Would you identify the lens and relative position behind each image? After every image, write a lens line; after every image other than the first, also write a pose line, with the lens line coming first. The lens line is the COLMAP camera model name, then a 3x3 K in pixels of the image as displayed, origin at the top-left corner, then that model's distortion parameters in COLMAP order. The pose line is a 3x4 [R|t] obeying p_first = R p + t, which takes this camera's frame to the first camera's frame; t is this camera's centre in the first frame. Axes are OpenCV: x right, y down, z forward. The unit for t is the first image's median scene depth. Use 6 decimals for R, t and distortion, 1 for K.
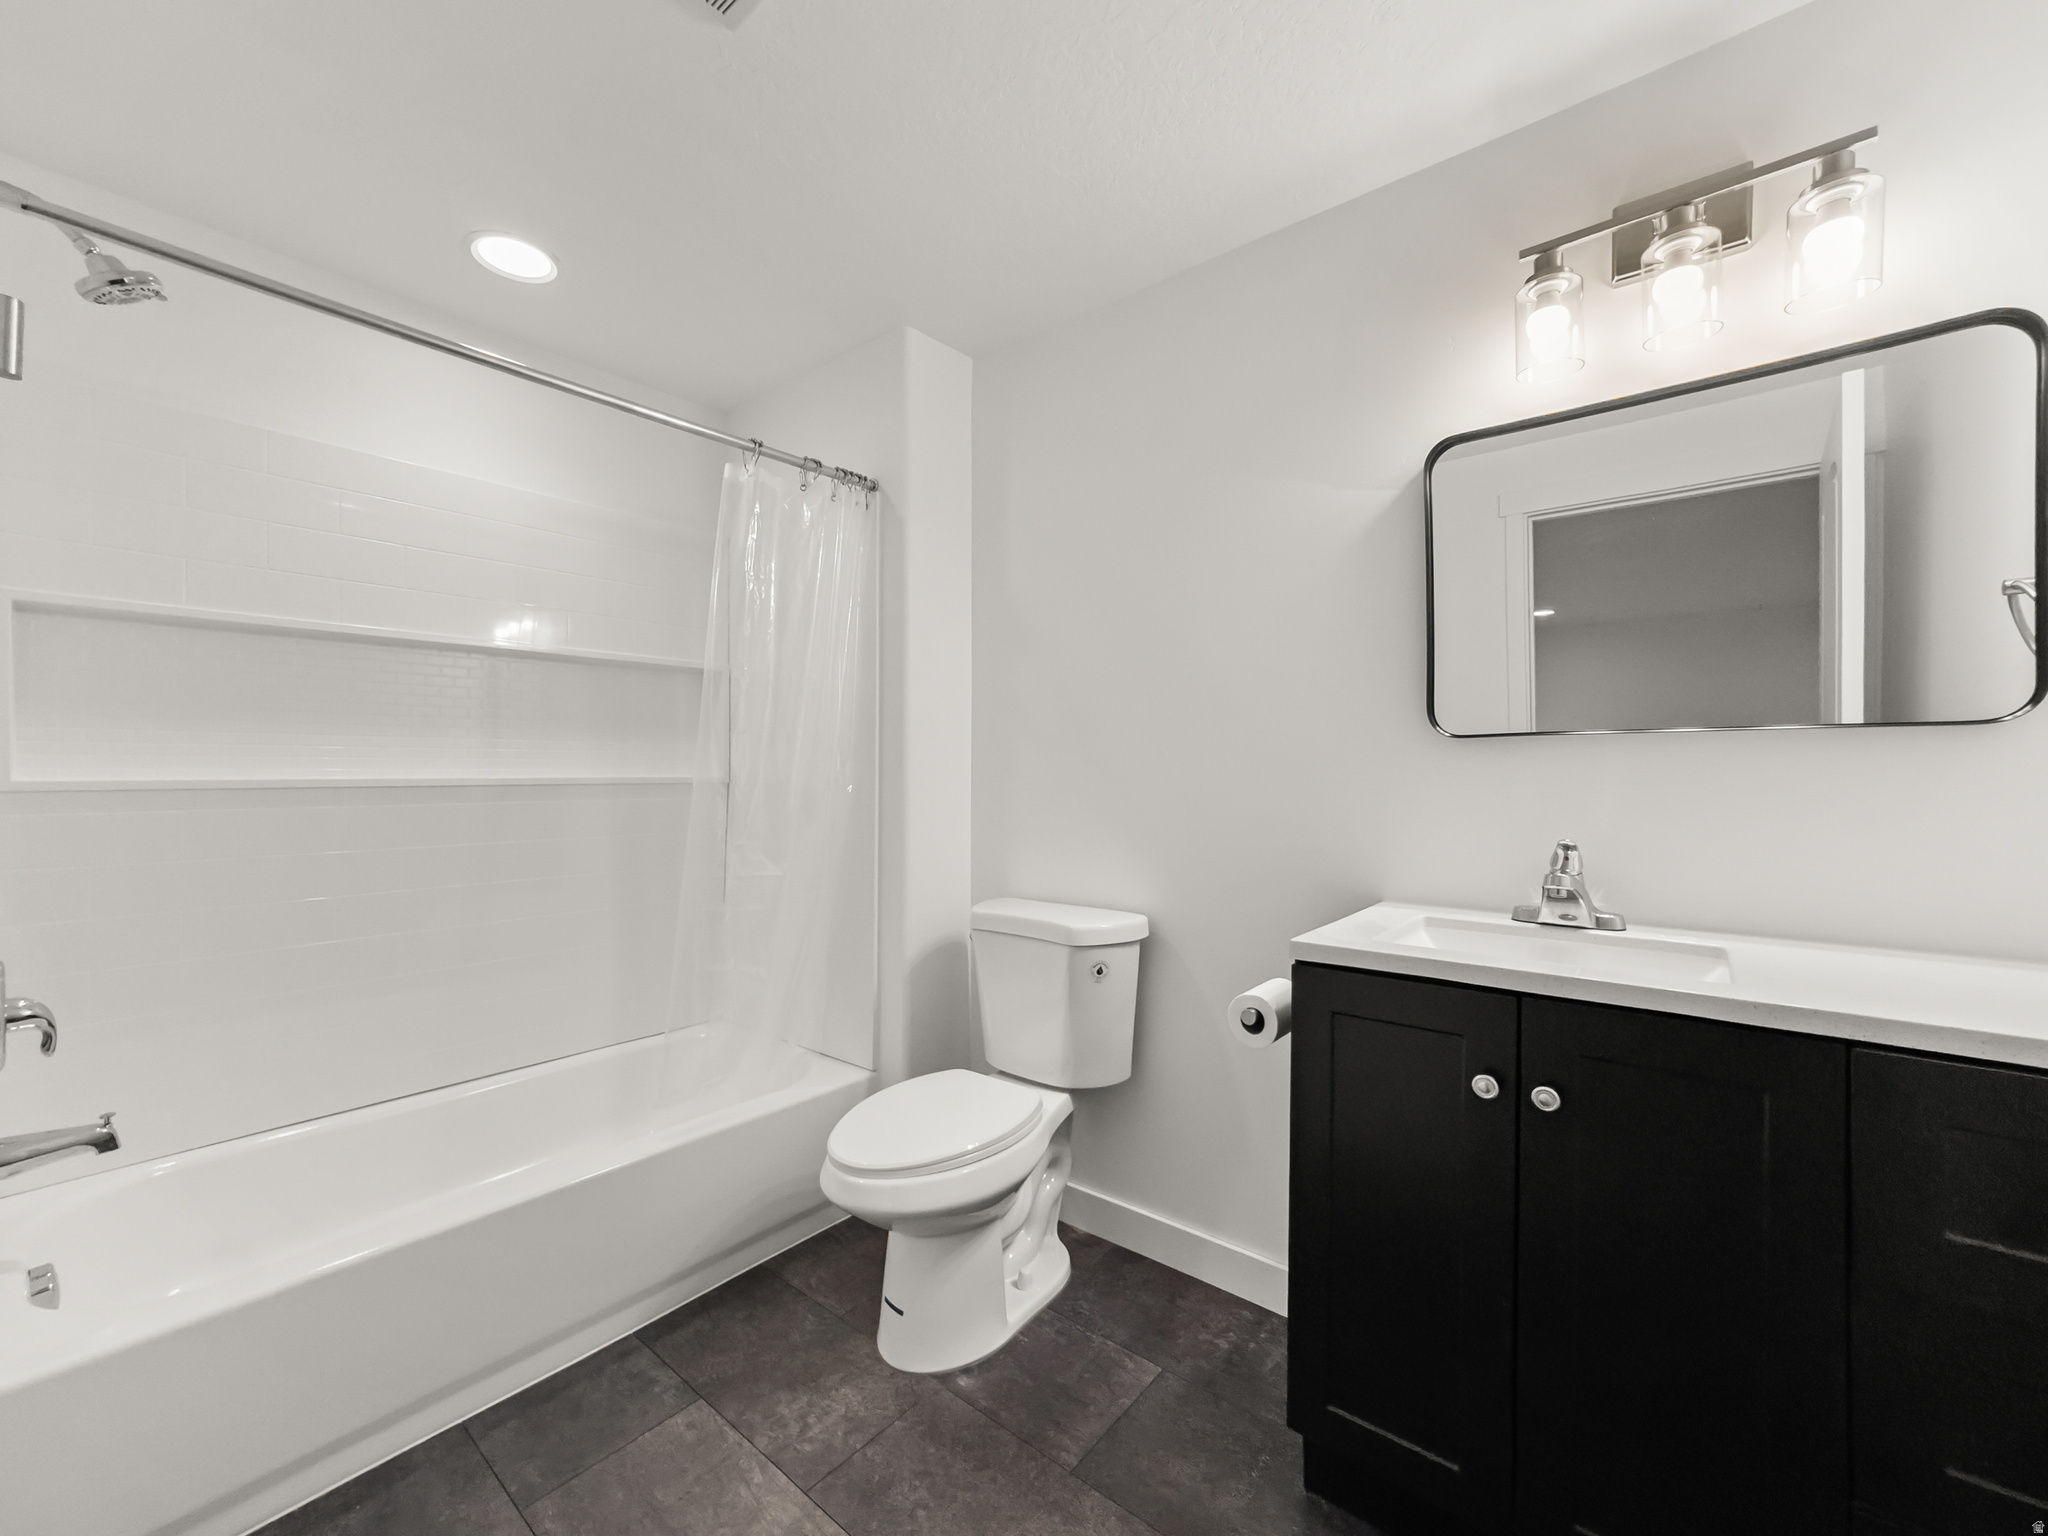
lens RADIAL K [[826.9, 0, 1032.0], [0, 826.9, 770.5], [0, 0, 1]] dist [-0.035616, 0.015326]
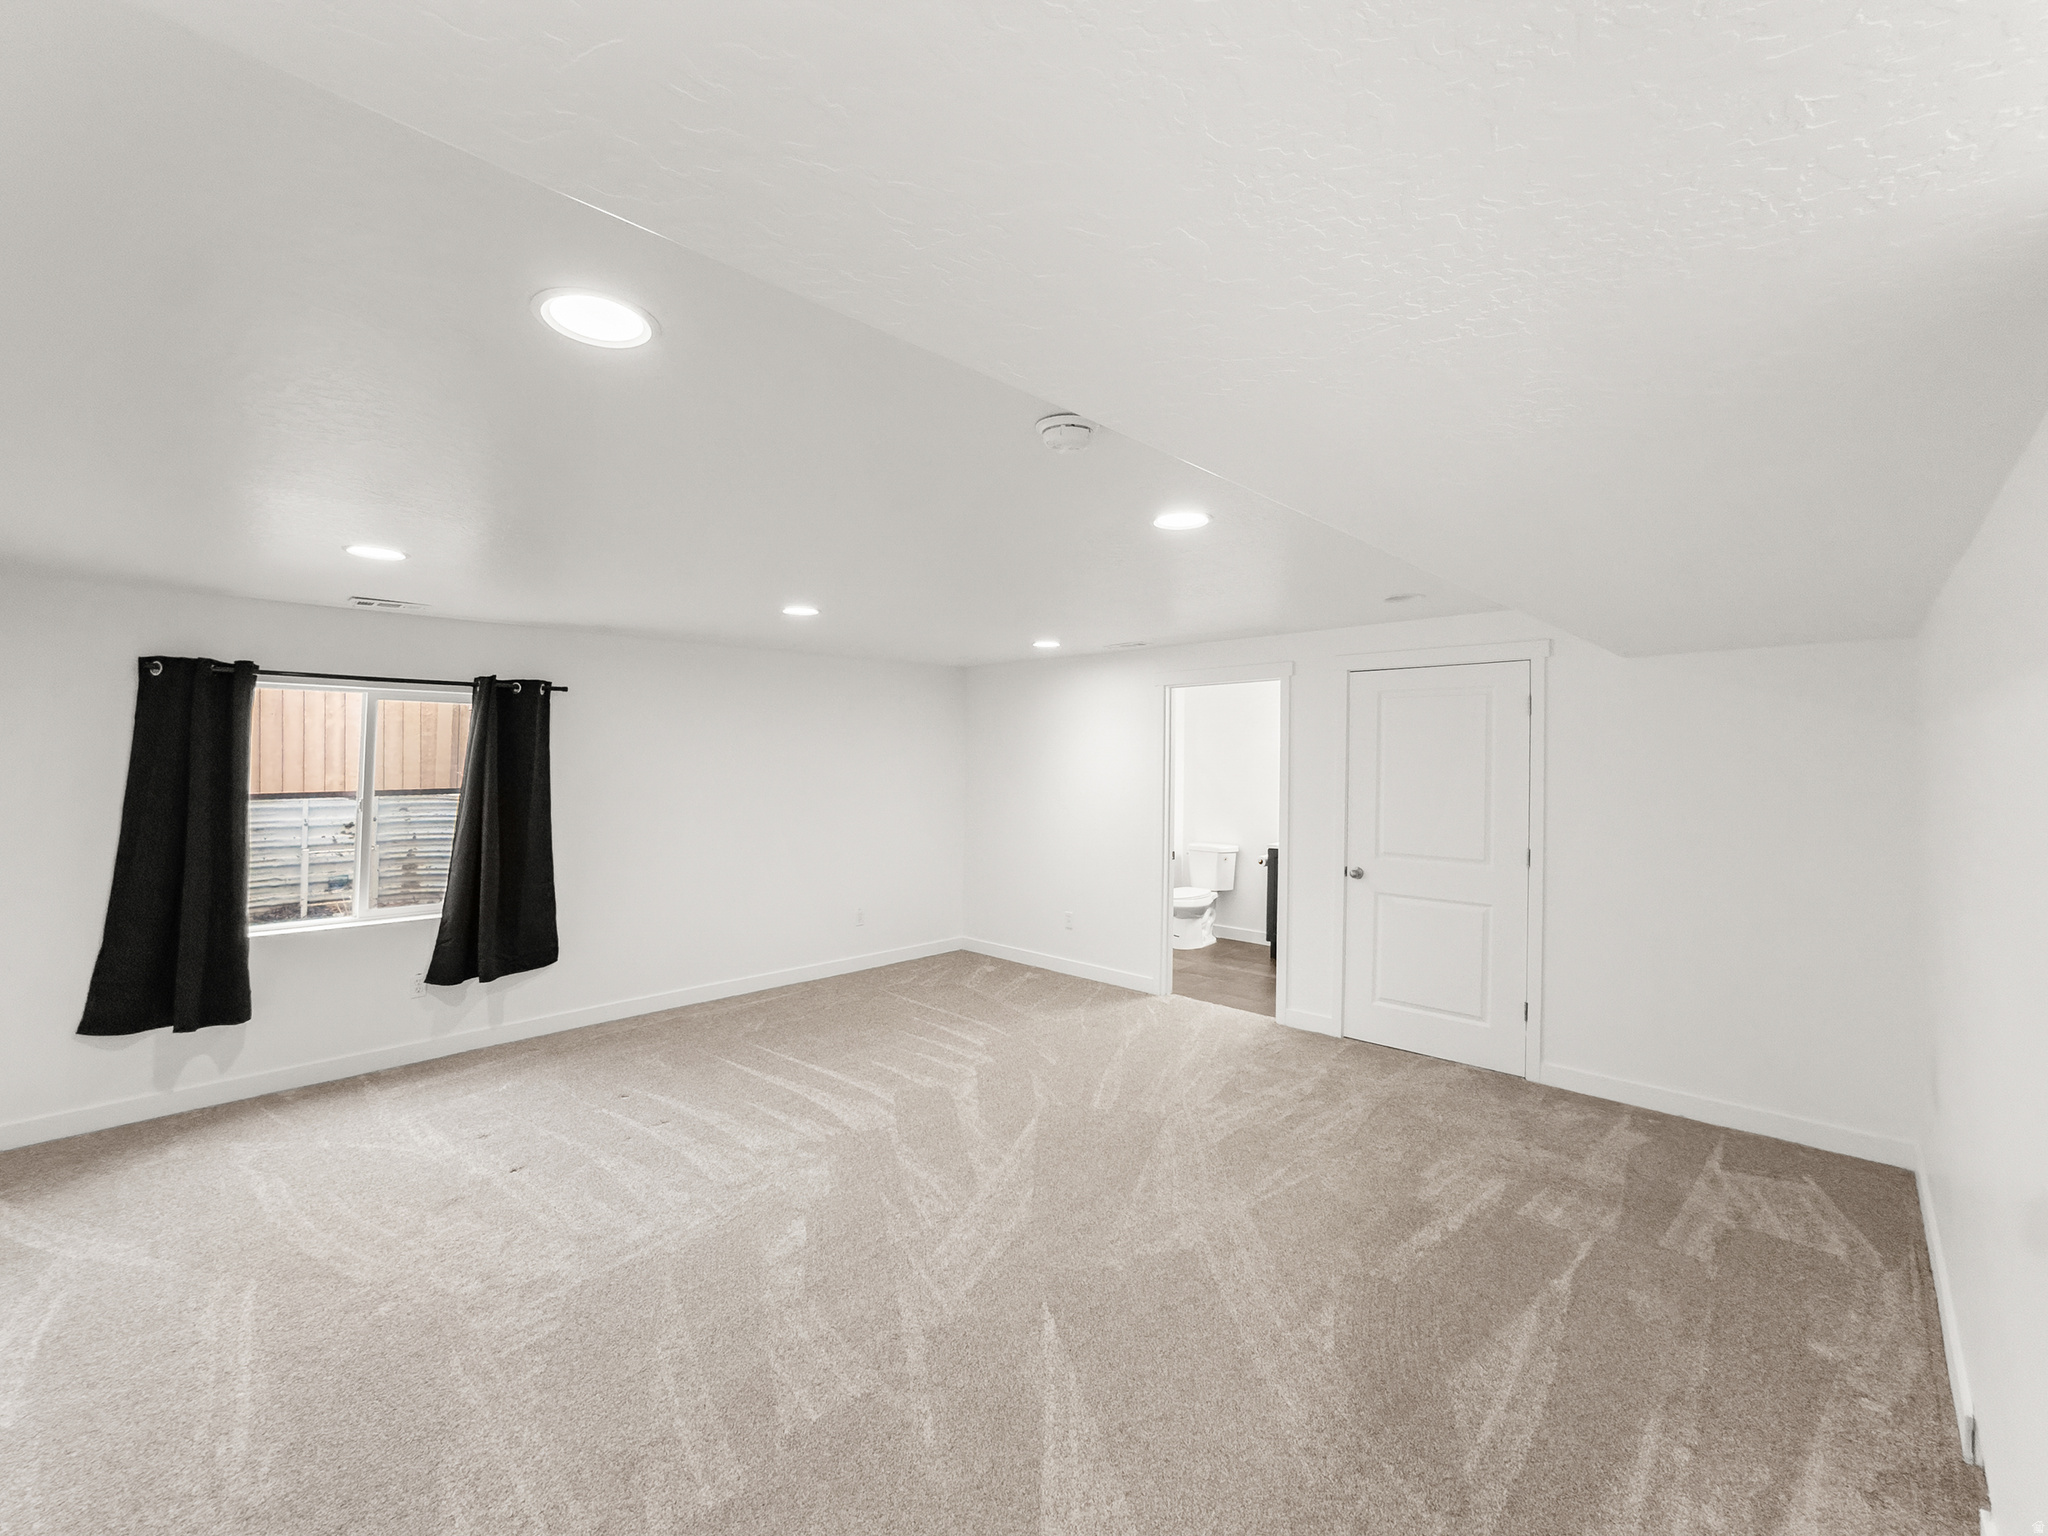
lens RADIAL K [[826.9, 0, 1032.0], [0, 826.9, 770.5], [0, 0, 1]] dist [-0.035616, 0.015326]
pose [[0.995447, 0.005028, -0.095185, -0.454478], [-0.005556, 0.999971, -0.005274, -0.150639], [0.095156, 0.005779, 0.995446, -2.941202]]
